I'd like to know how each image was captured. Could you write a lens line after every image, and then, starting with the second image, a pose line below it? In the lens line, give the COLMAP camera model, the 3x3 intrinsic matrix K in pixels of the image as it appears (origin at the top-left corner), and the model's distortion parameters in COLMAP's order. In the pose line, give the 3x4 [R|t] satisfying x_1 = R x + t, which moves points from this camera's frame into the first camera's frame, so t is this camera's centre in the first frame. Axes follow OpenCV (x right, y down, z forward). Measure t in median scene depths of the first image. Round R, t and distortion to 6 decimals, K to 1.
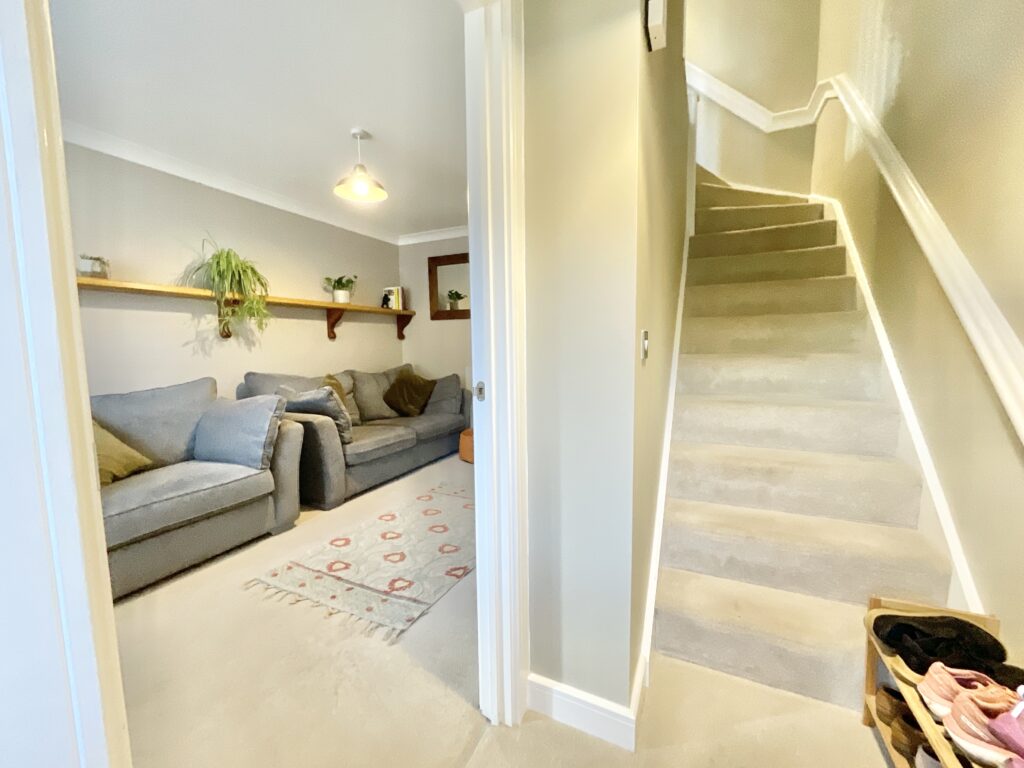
lens RADIAL K [[415.1, 0, 512.0], [0, 415.1, 384.0], [0, 0, 1]] dist [-0.010634, -0.000020]
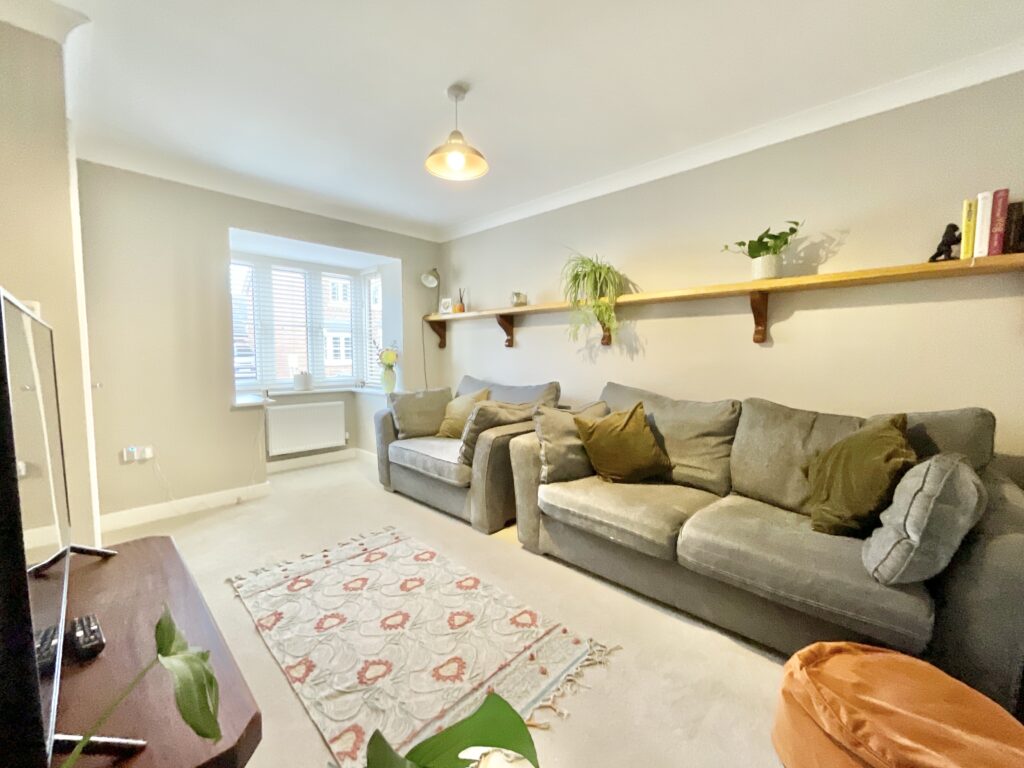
lens RADIAL K [[415.1, 0, 512.0], [0, 415.1, 384.0], [0, 0, 1]] dist [-0.010634, -0.000020]
pose [[-0.320740, 0.081334, -0.943669, 0.328609], [-0.086227, 0.989662, 0.114605, -0.120239], [0.943234, 0.118128, -0.310411, 1.164551]]
